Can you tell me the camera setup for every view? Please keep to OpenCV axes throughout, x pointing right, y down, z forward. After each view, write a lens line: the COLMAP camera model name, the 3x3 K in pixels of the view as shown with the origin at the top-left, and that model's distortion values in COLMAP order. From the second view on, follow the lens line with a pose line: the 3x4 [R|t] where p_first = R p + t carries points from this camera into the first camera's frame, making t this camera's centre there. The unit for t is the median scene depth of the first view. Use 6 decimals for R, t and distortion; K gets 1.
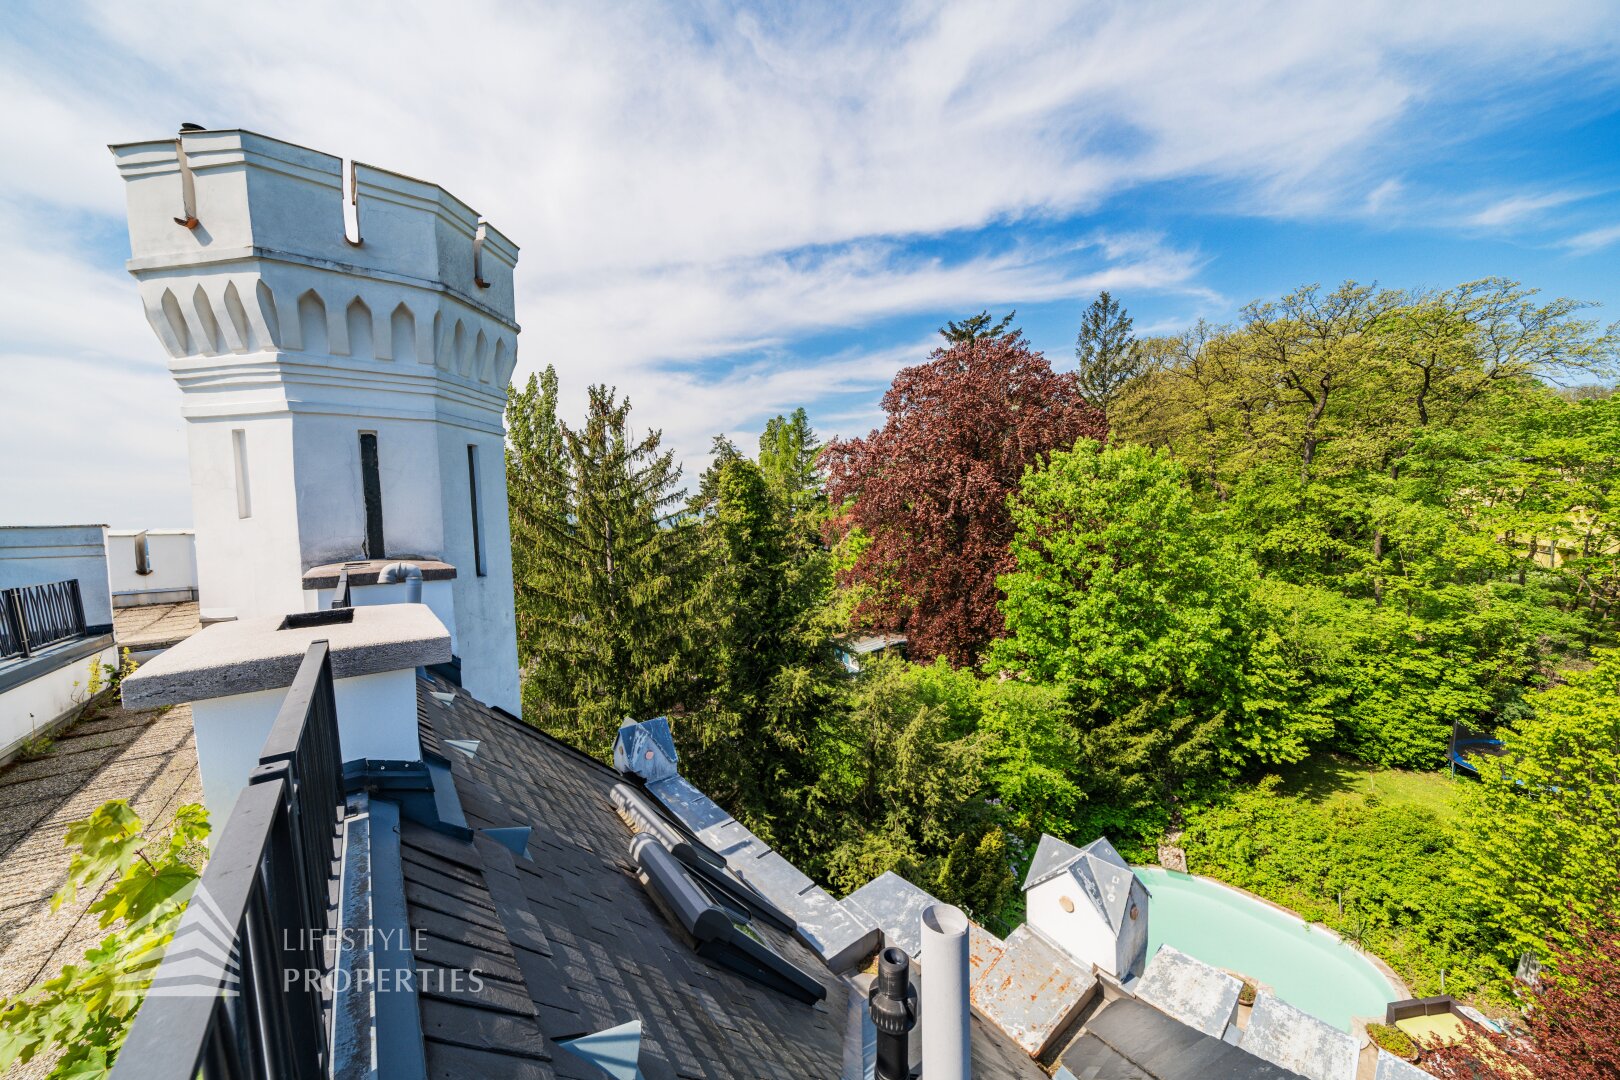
lens RADIAL K [[559.4, 0, 808.7], [0, 559.4, 556.9], [0, 0, 1]] dist [-0.005855, -0.000091]
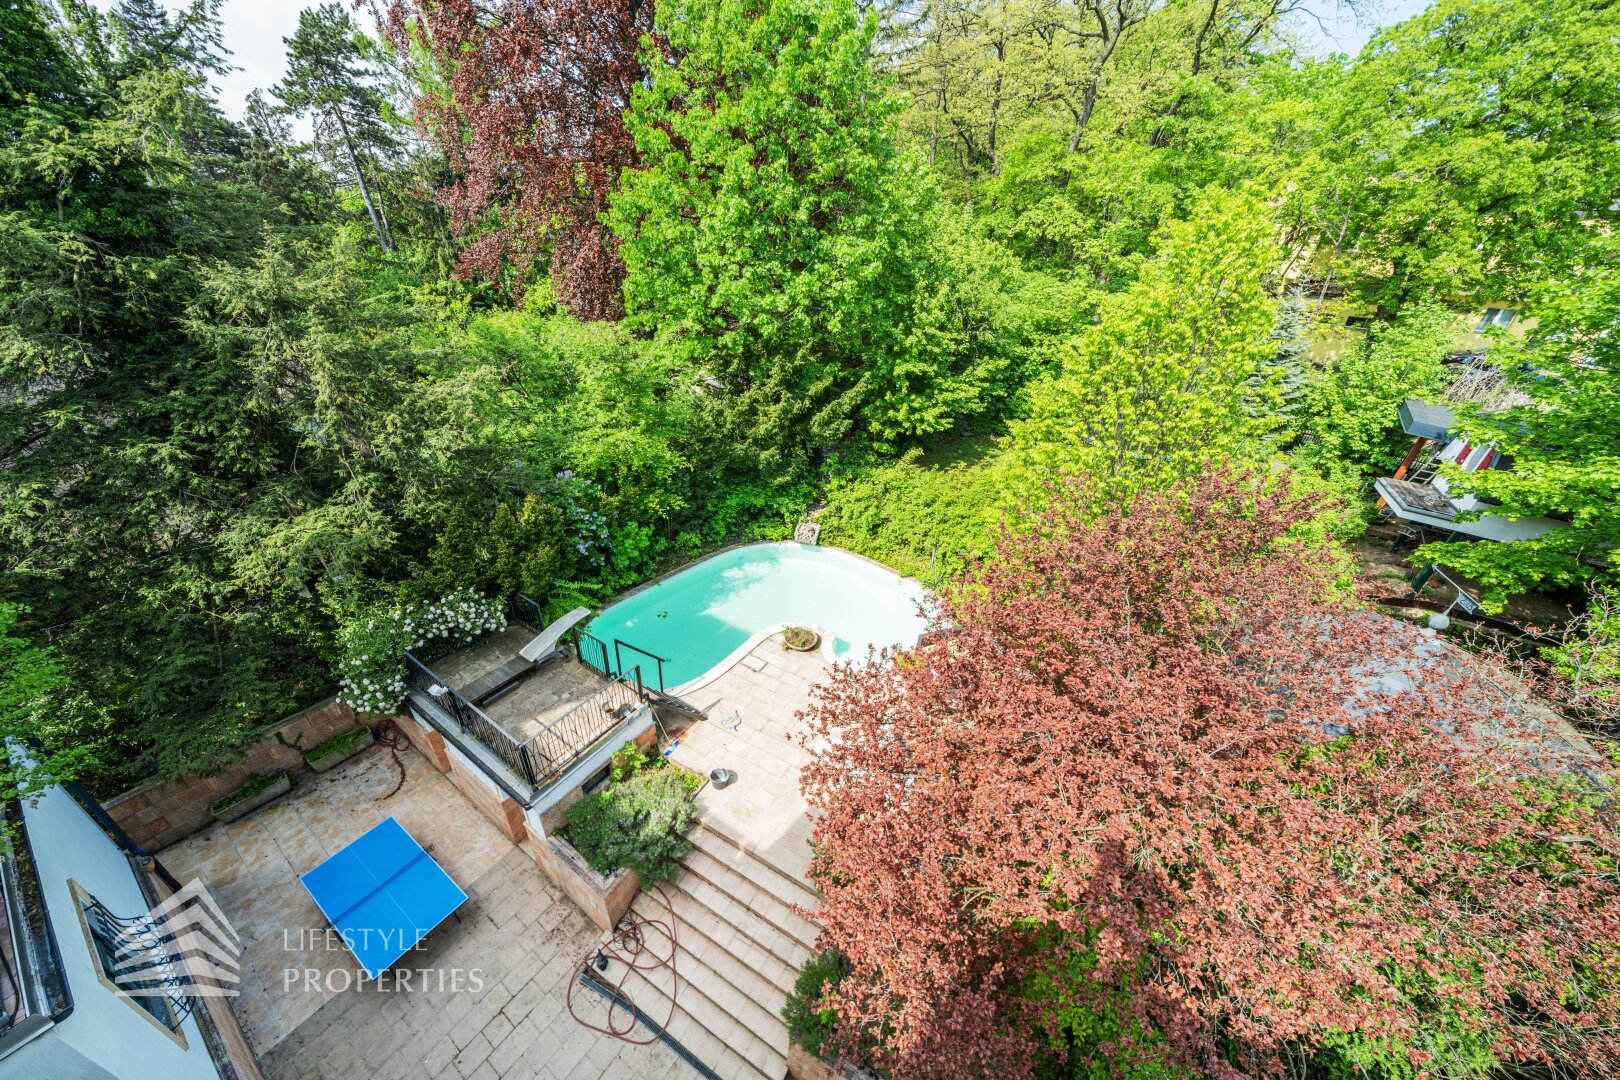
lens RADIAL K [[559.4, 0, 808.7], [0, 559.4, 556.9], [0, 0, 1]] dist [-0.005855, -0.000091]
pose [[0.956049, -0.070543, 0.284593, 0.378026], [-0.065709, 0.894390, 0.442436, 0.149120], [-0.285748, -0.441691, 0.850445, 0.154742]]
